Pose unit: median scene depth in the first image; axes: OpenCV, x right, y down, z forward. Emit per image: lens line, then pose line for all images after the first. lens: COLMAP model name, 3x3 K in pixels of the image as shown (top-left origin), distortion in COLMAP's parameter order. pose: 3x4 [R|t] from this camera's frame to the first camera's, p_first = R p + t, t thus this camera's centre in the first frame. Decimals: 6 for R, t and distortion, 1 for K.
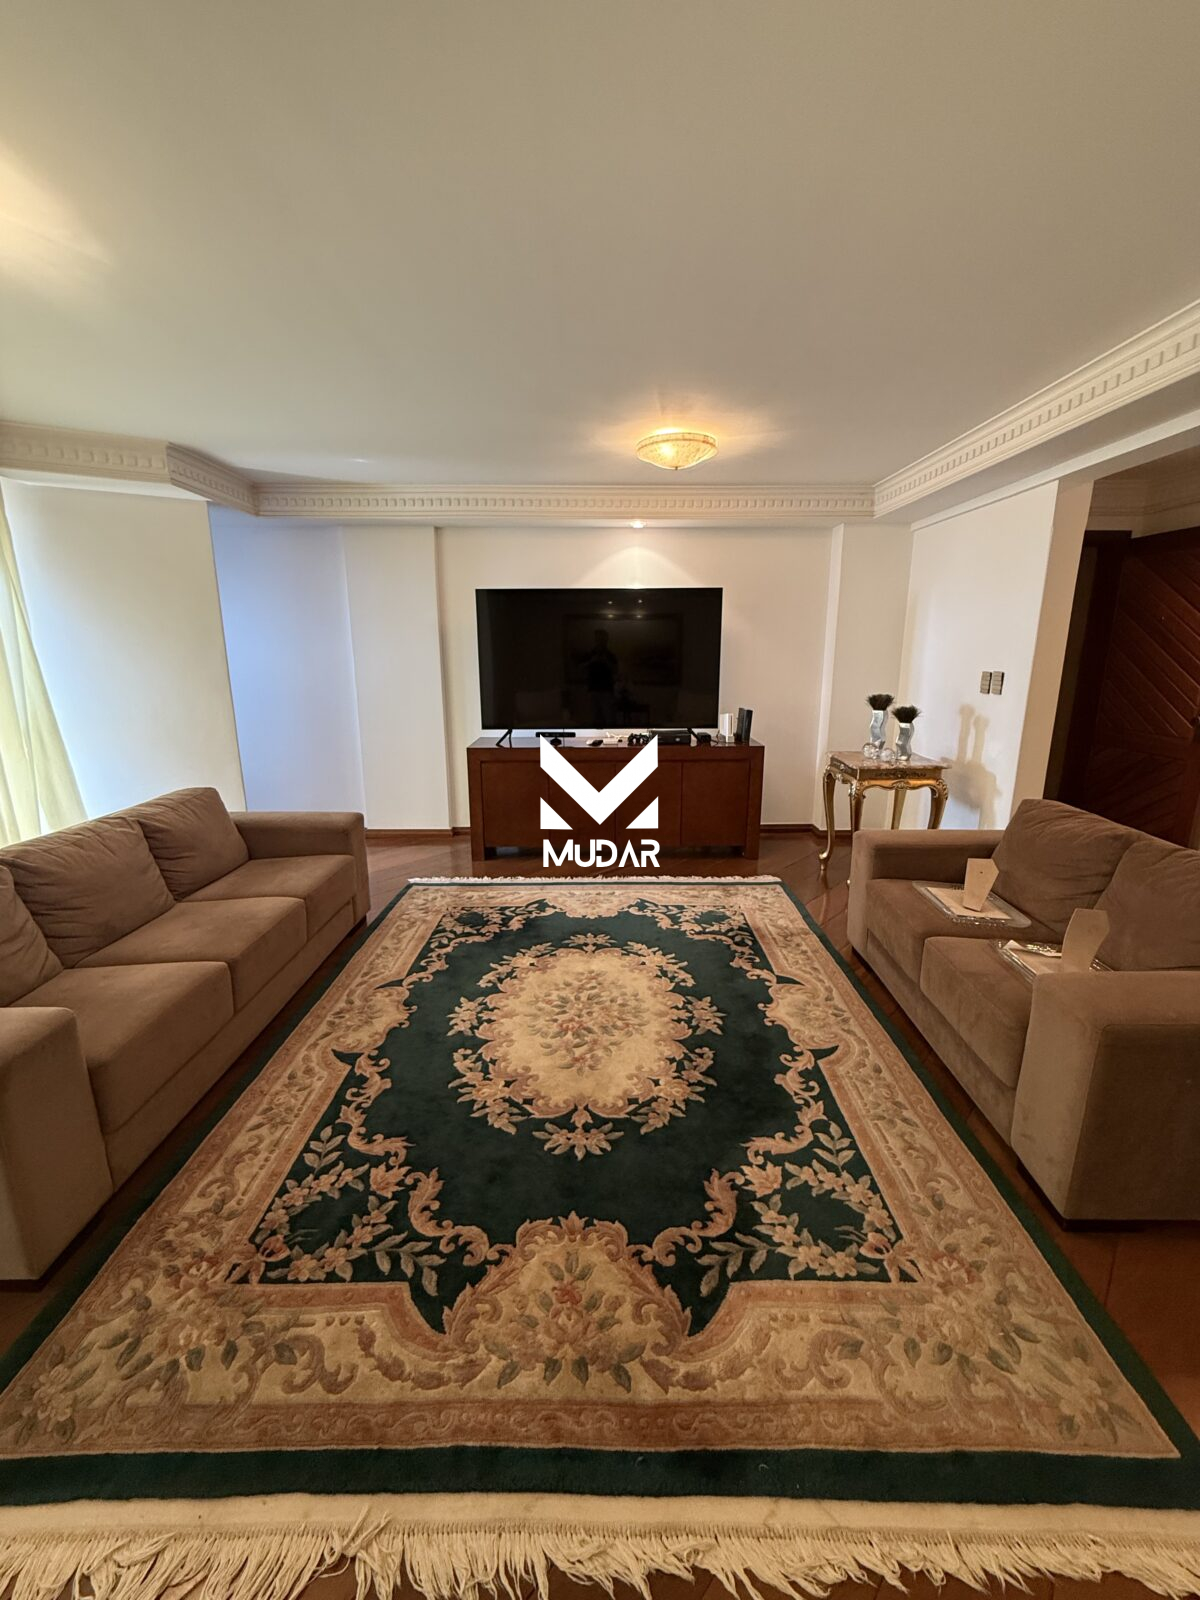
lens RADIAL K [[638.2, 0, 601.9], [0, 638.2, 794.7], [0, 0, 1]] dist [-0.001600, 0.000012]
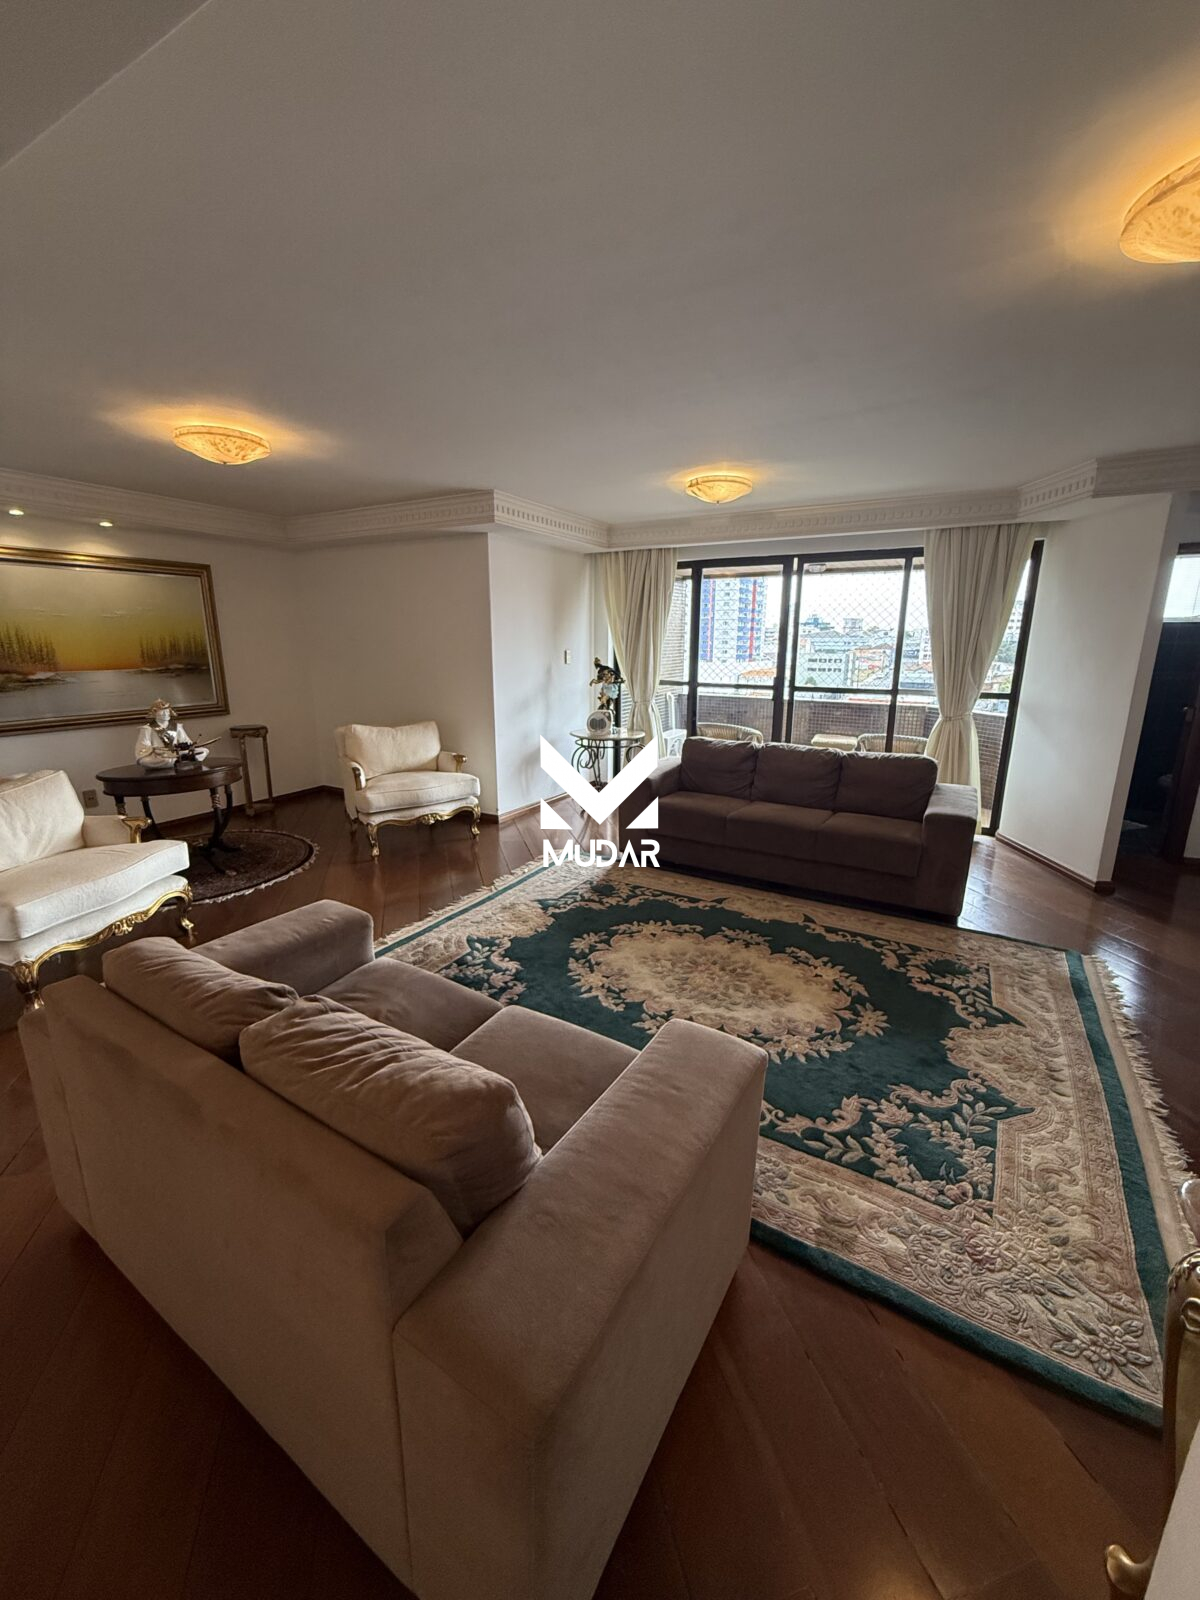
lens RADIAL K [[638.5, 0, 601.2], [0, 638.5, 796.2], [0, 0, 1]] dist [-0.001092, -0.000290]
pose [[-0.500027, 0.209444, -0.840301, 0.935176], [-0.197117, 0.917318, 0.345936, -0.297291], [0.843278, 0.338615, -0.417399, 1.165592]]
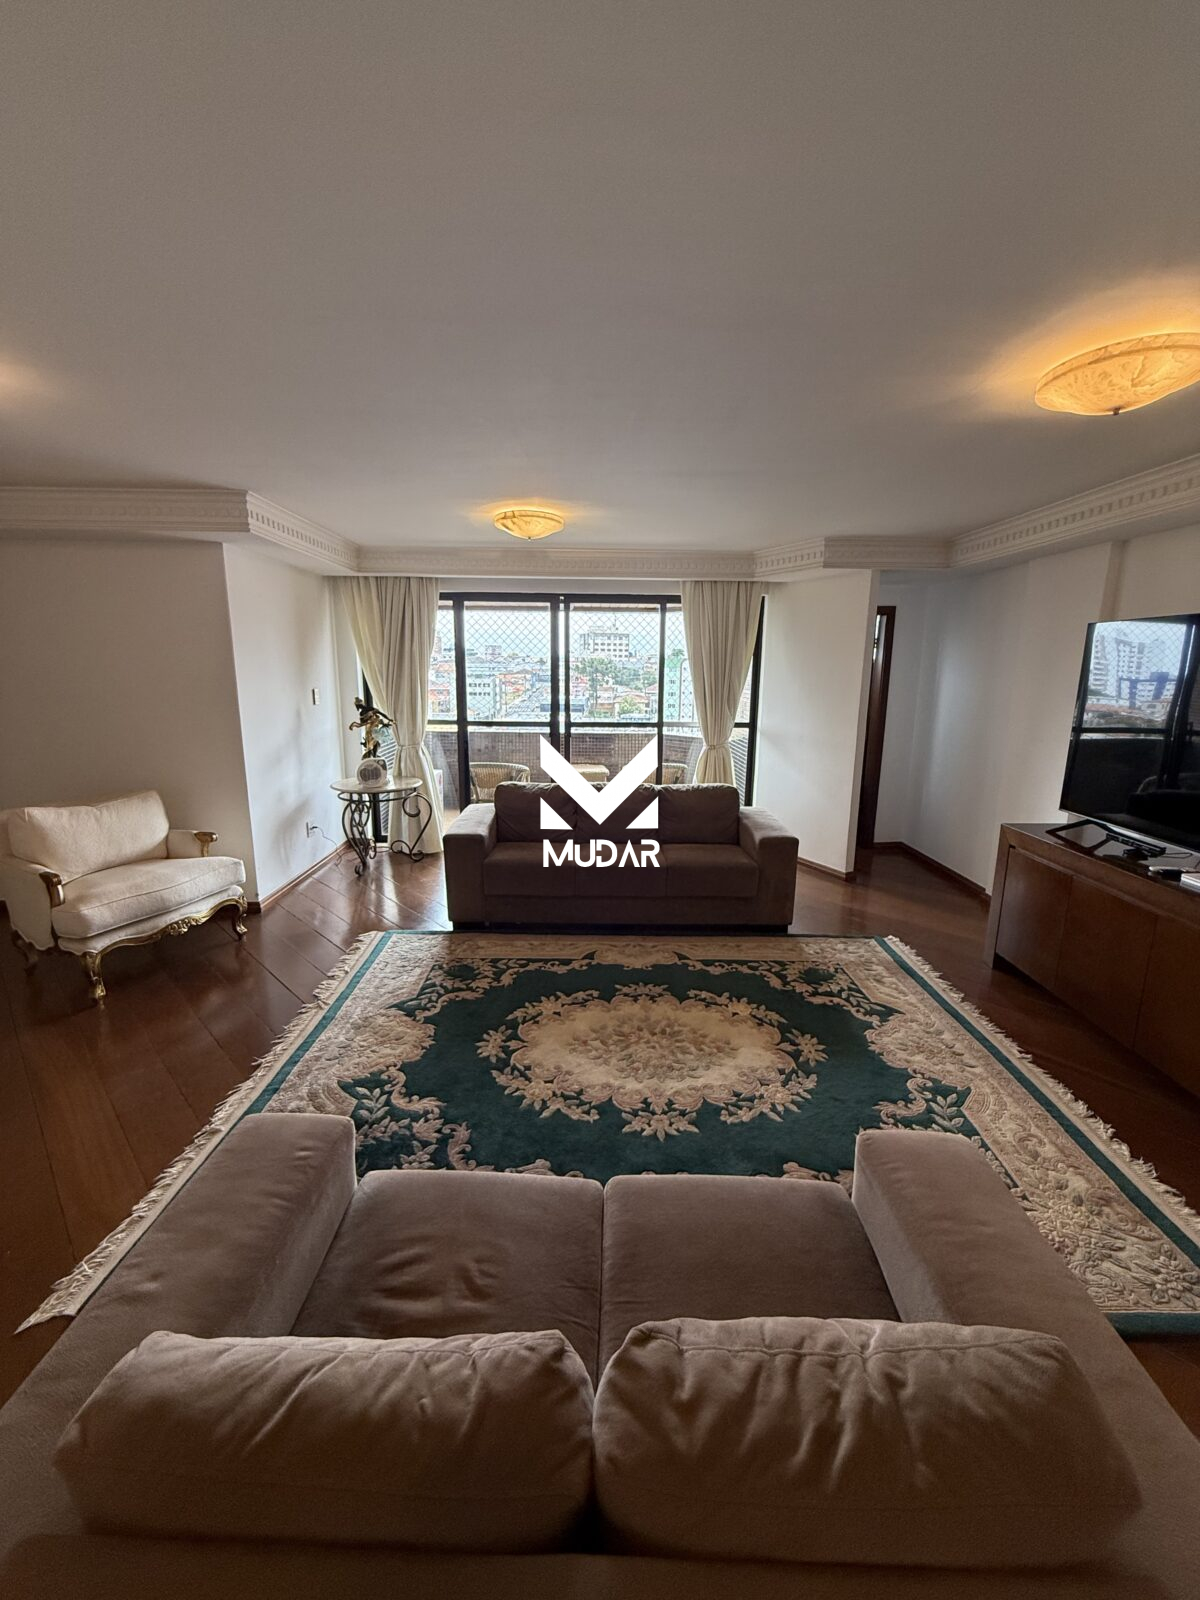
lens RADIAL K [[638.2, 0, 601.9], [0, 638.2, 794.7], [0, 0, 1]] dist [-0.001600, 0.000012]
pose [[0.007435, 0.201528, -0.979455, 0.905824], [-0.235691, 0.952239, 0.194139, -0.234521], [0.971800, 0.229405, 0.054579, 0.745283]]
